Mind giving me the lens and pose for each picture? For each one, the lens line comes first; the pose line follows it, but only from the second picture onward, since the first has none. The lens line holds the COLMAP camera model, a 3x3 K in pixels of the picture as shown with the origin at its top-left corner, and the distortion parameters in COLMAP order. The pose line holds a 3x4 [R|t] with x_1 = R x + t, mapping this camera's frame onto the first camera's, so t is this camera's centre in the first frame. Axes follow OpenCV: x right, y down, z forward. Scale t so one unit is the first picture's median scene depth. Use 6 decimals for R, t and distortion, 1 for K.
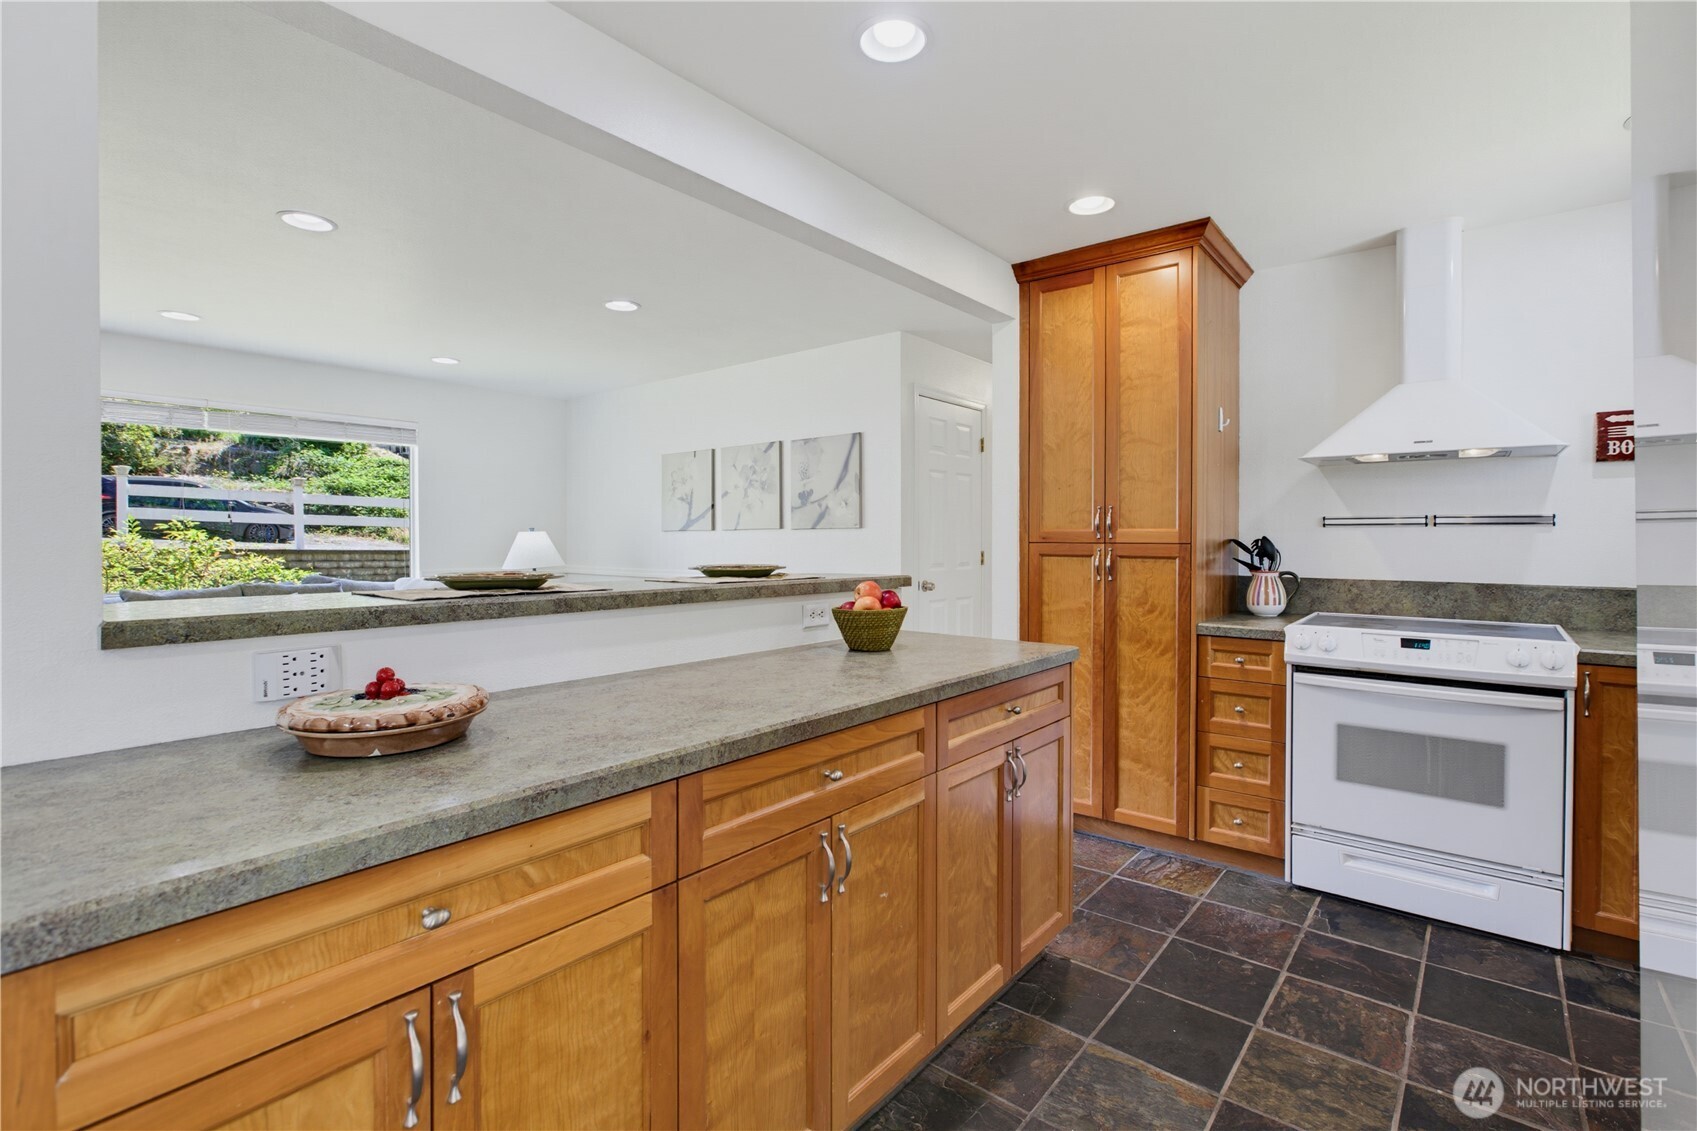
lens RADIAL K [[784.3, 0, 855.5], [0, 784.3, 532.1], [0, 0, 1]] dist [-0.005247, -0.000243]
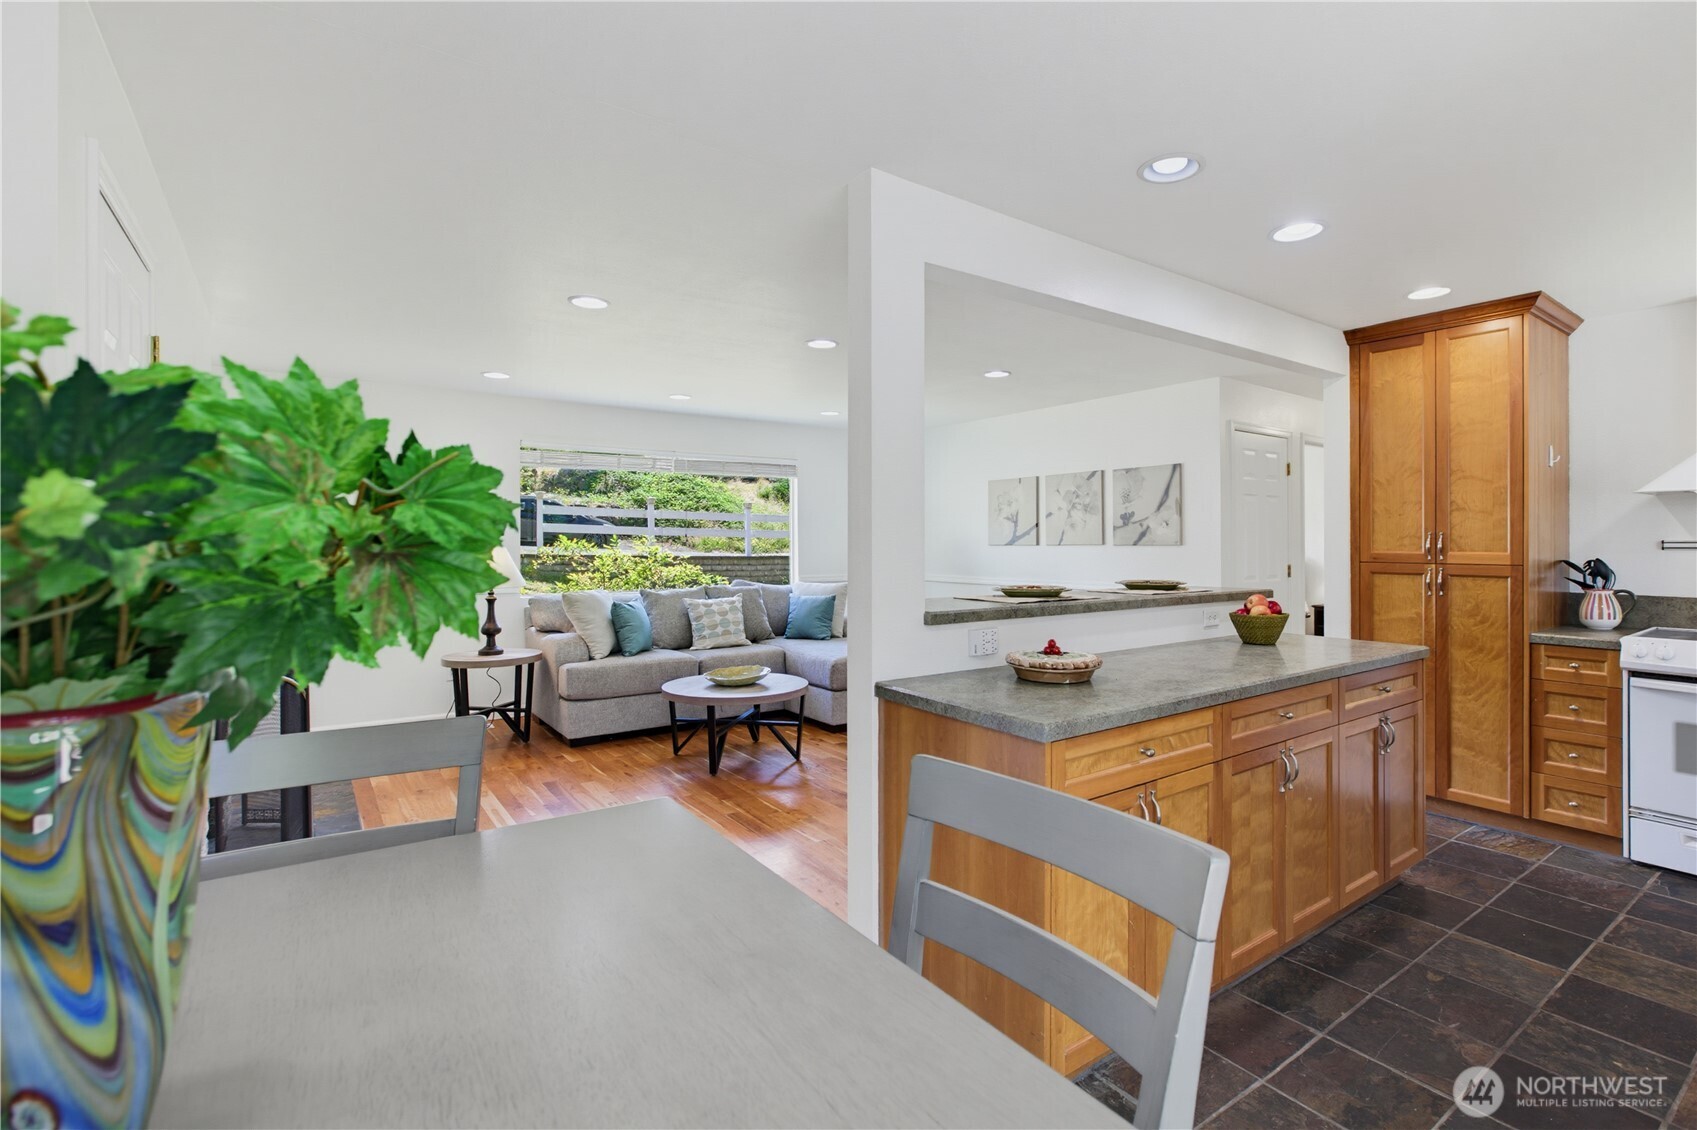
lens RADIAL K [[779.2, 0, 881.1], [0, 779.2, 529.9], [0, 0, 1]] dist [0.000241, -0.000064]
pose [[0.967063, -0.004524, -0.254496, -0.204483], [0.002657, 0.999967, -0.007678, -0.031745], [0.254522, 0.006749, 0.967043, -0.374717]]
